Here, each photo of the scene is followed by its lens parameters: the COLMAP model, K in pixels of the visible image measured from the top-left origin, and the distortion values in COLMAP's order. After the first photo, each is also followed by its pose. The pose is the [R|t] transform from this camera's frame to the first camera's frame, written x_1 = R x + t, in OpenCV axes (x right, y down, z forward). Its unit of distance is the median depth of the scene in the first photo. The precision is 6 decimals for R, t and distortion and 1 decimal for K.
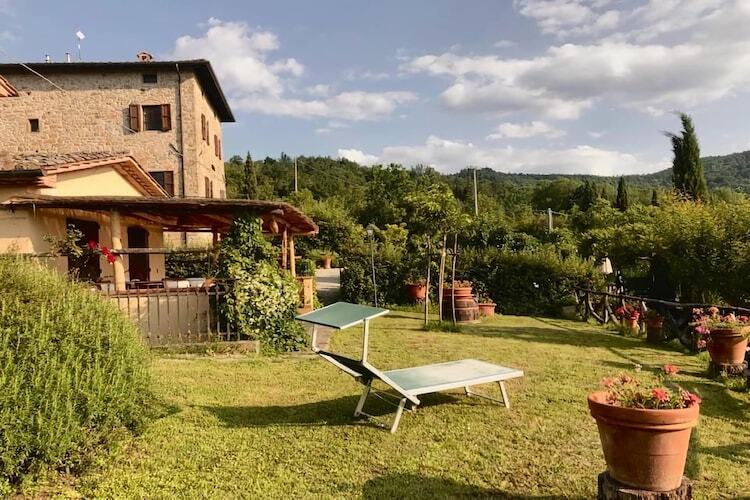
lens RADIAL K [[616.7, 0, 364.0], [0, 616.7, 237.2], [0, 0, 1]] dist [0.047552, -0.052389]
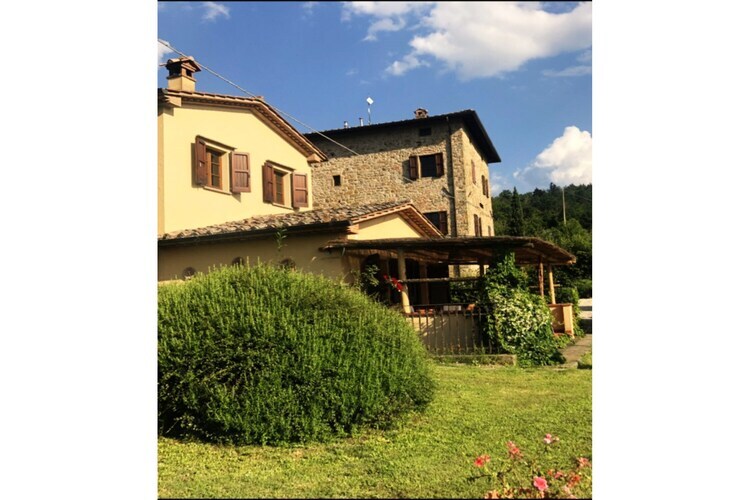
lens RADIAL K [[602.2, 0, 409.6], [0, 602.2, 249.2], [0, 0, 1]] dist [0.046462, -0.001183]
pose [[0.933702, -0.036654, -0.356169, 0.044648], [0.025420, 0.999022, -0.036172, 0.001448], [0.357147, 0.024720, 0.933721, -0.117401]]
